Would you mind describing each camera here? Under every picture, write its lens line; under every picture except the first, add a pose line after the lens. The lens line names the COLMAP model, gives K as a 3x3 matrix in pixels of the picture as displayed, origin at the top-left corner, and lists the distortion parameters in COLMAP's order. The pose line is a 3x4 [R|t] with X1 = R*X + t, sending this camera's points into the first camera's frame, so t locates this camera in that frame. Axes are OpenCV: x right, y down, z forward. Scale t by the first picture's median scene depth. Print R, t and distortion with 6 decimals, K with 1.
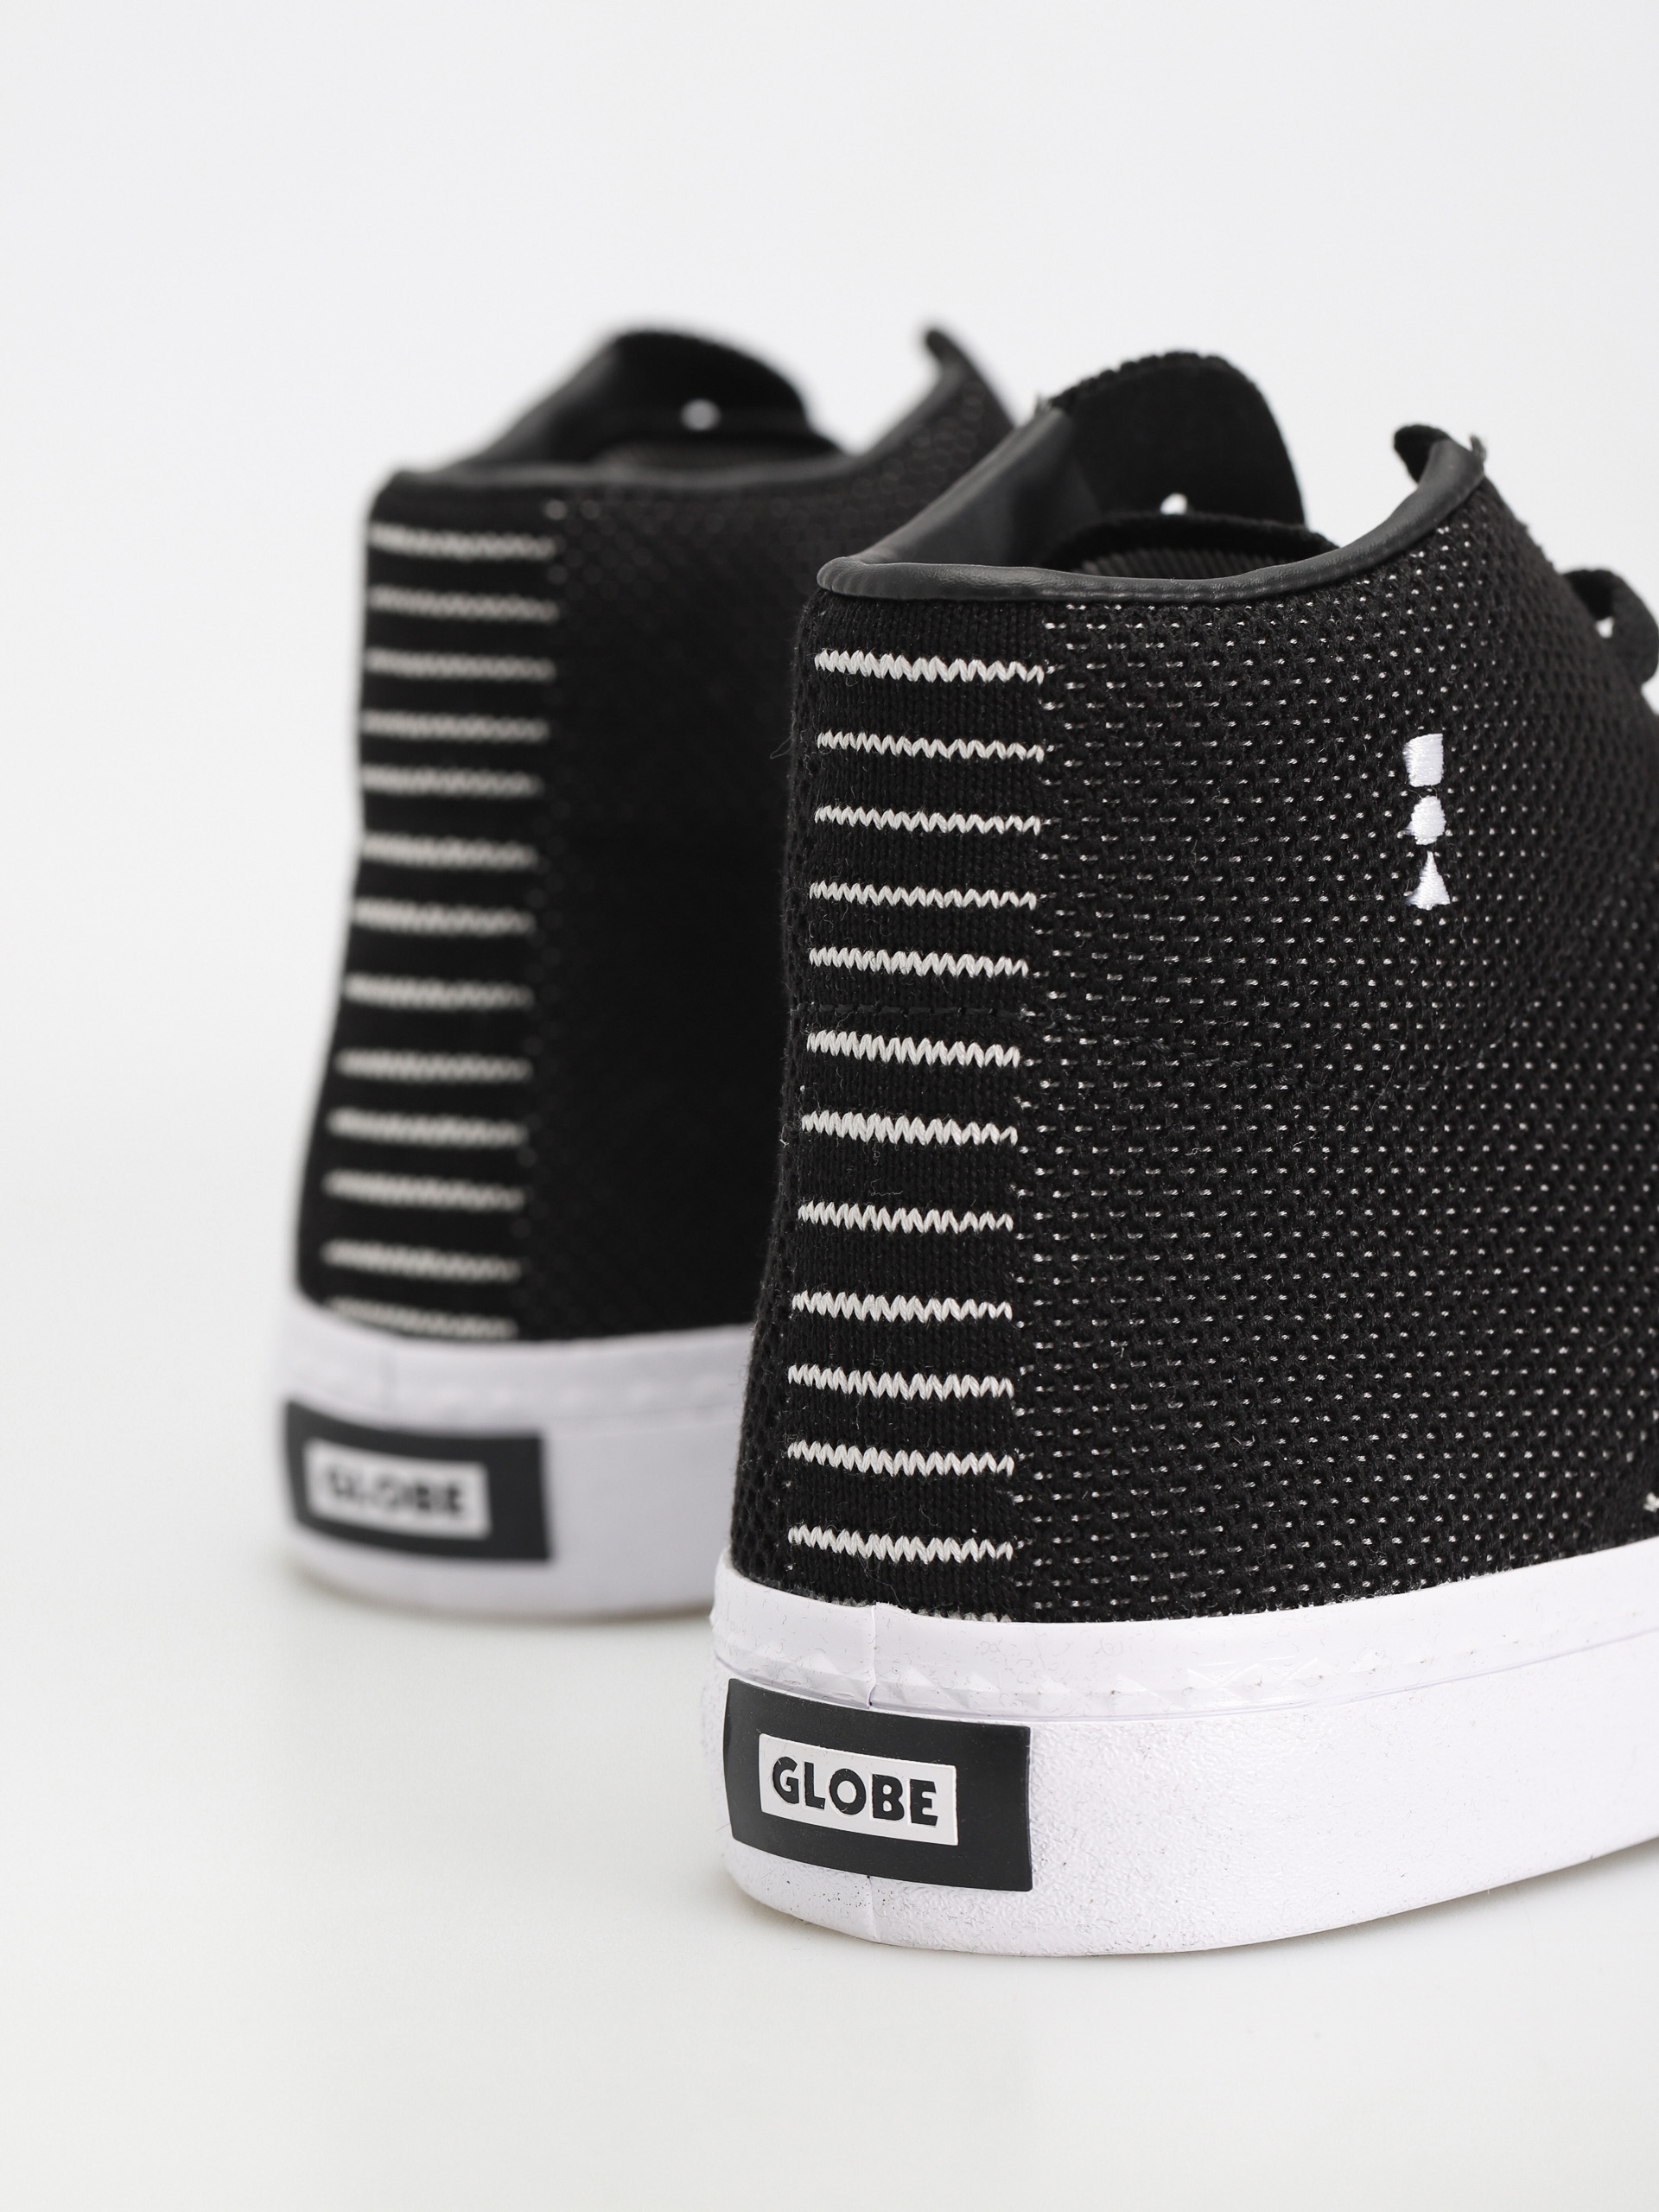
lens RADIAL K [[7432.7, 0, 824.7], [0, 7432.7, 1104.8], [0, 0, 1]] dist [-0.432062, 0.000000]
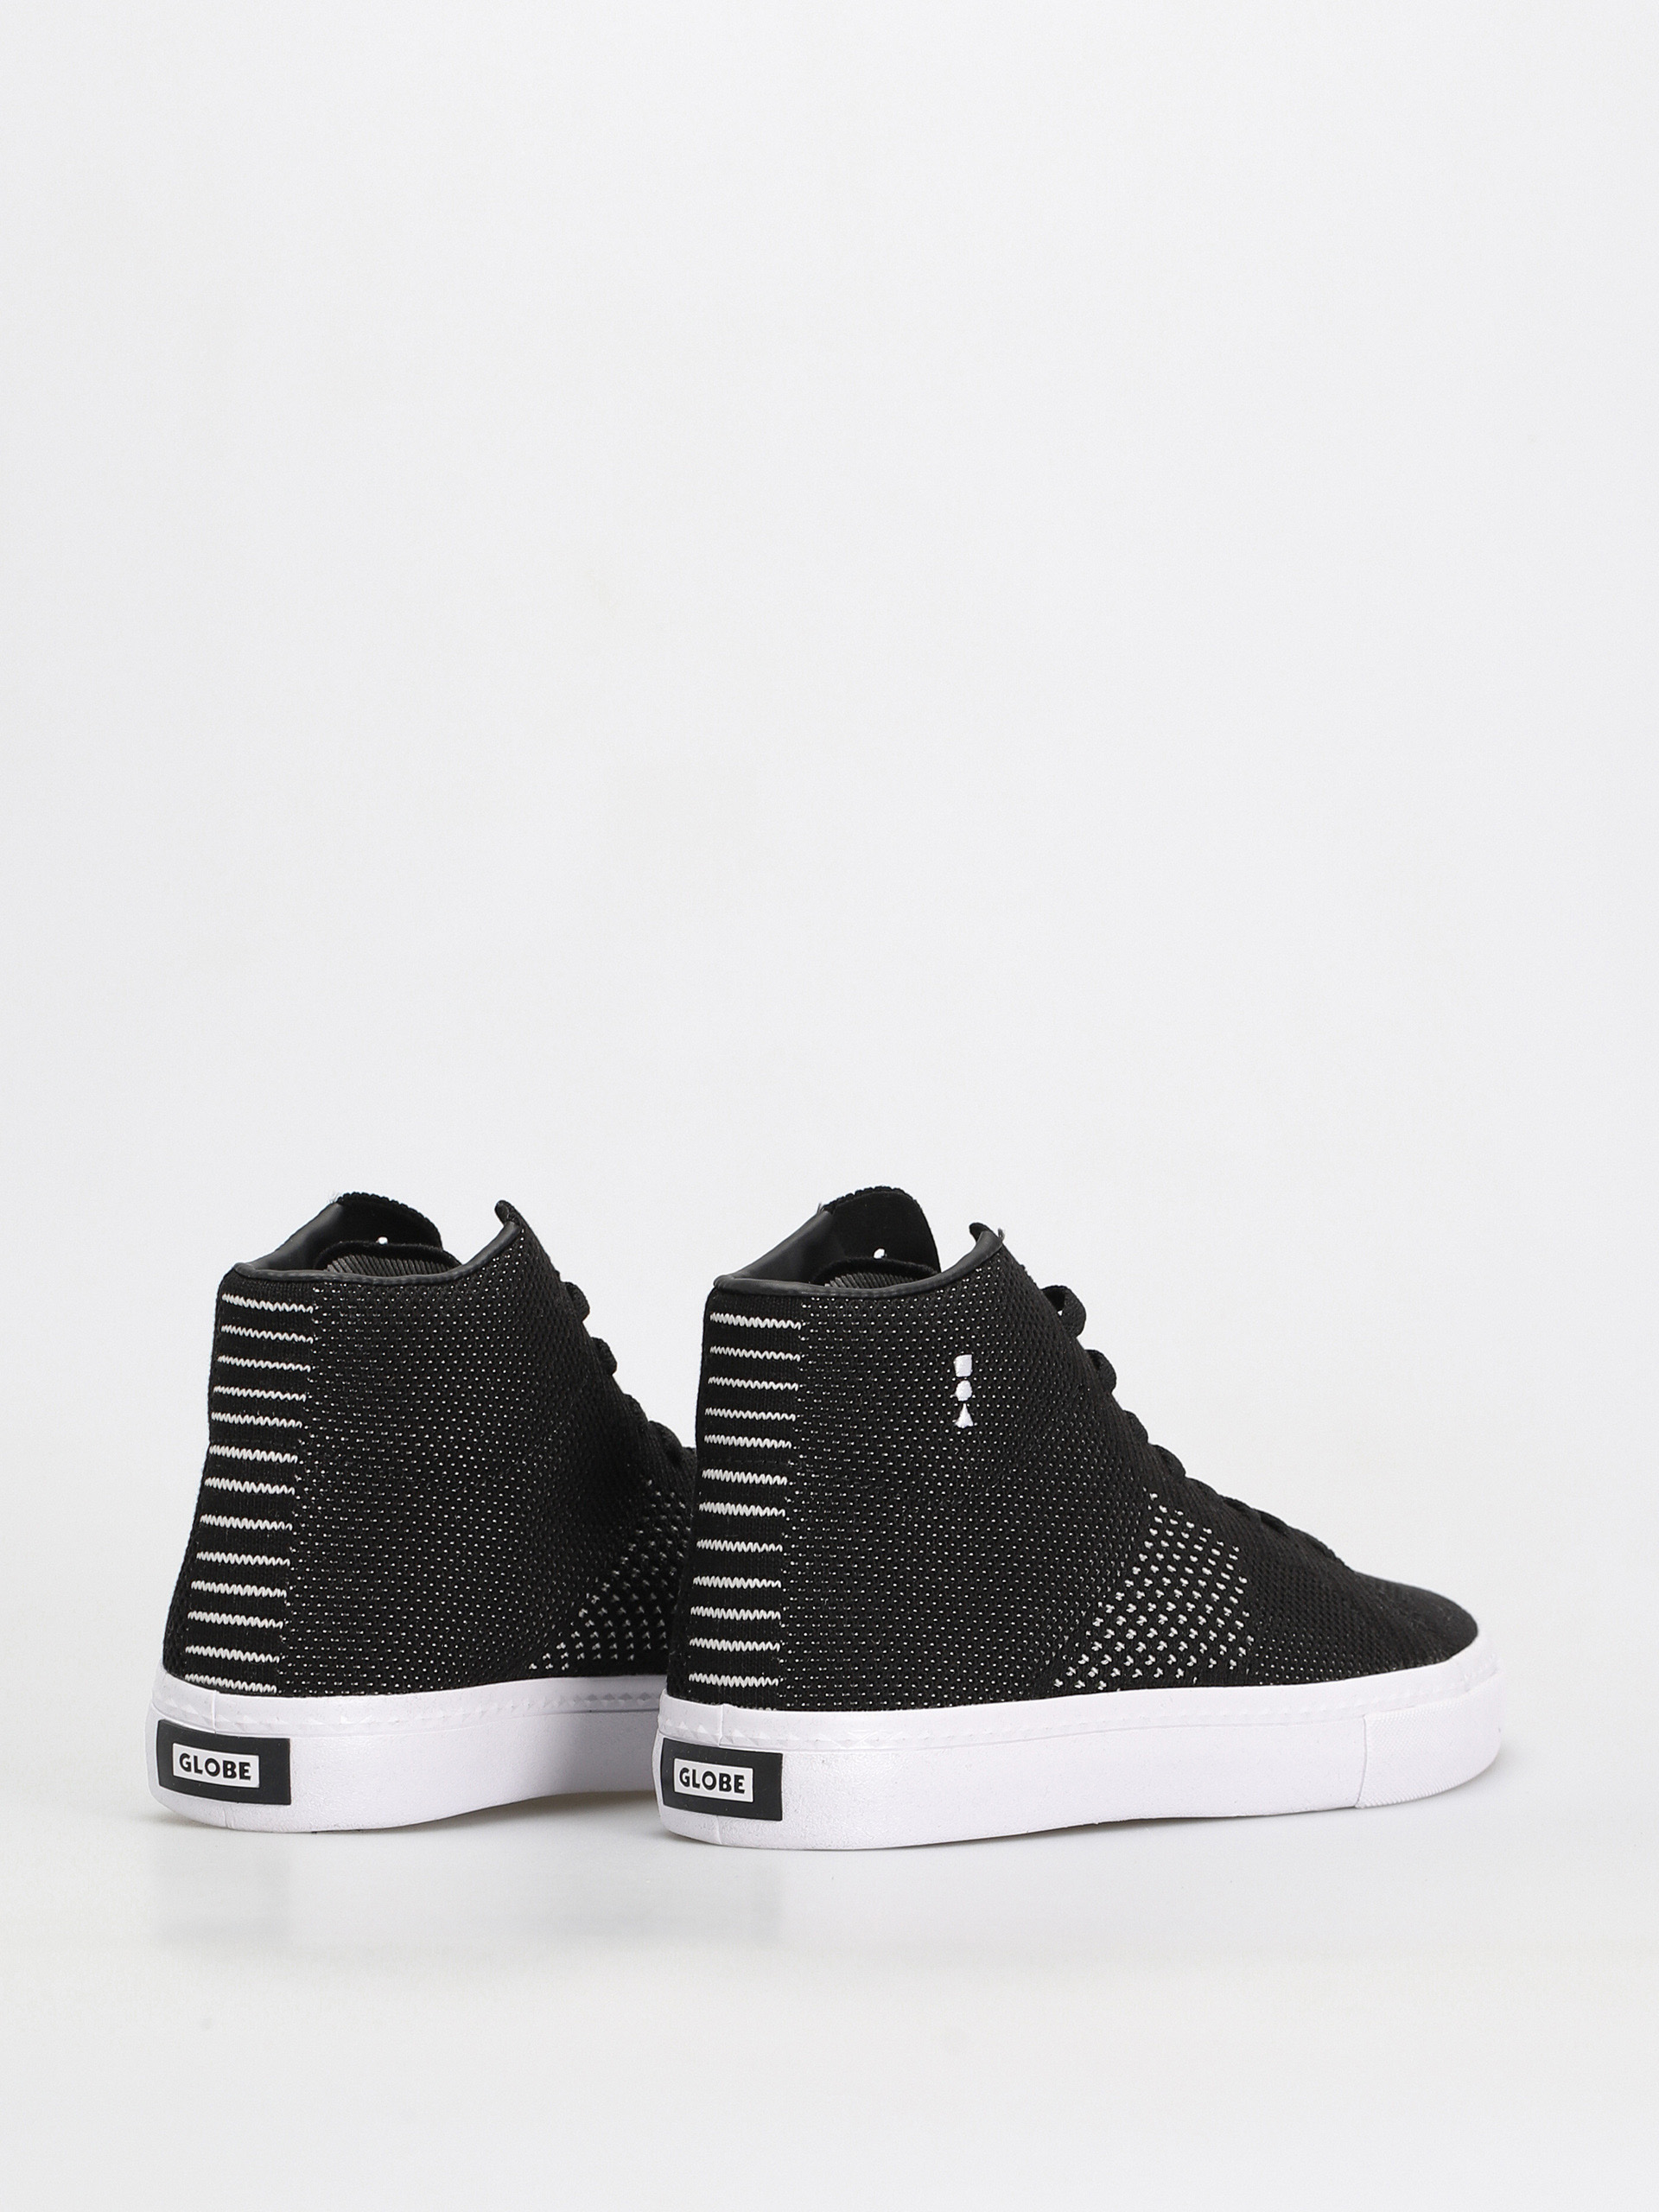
lens RADIAL K [[7432.7, 0, 834.5], [0, 7432.7, 1107.4], [0, 0, 1]] dist [-0.432062, 0.000000]
pose [[0.999458, 0.029213, -0.015196, 0.074800], [-0.030392, 0.995981, -0.084255, 0.076127], [0.012674, 0.084671, 0.996328, -1.442665]]
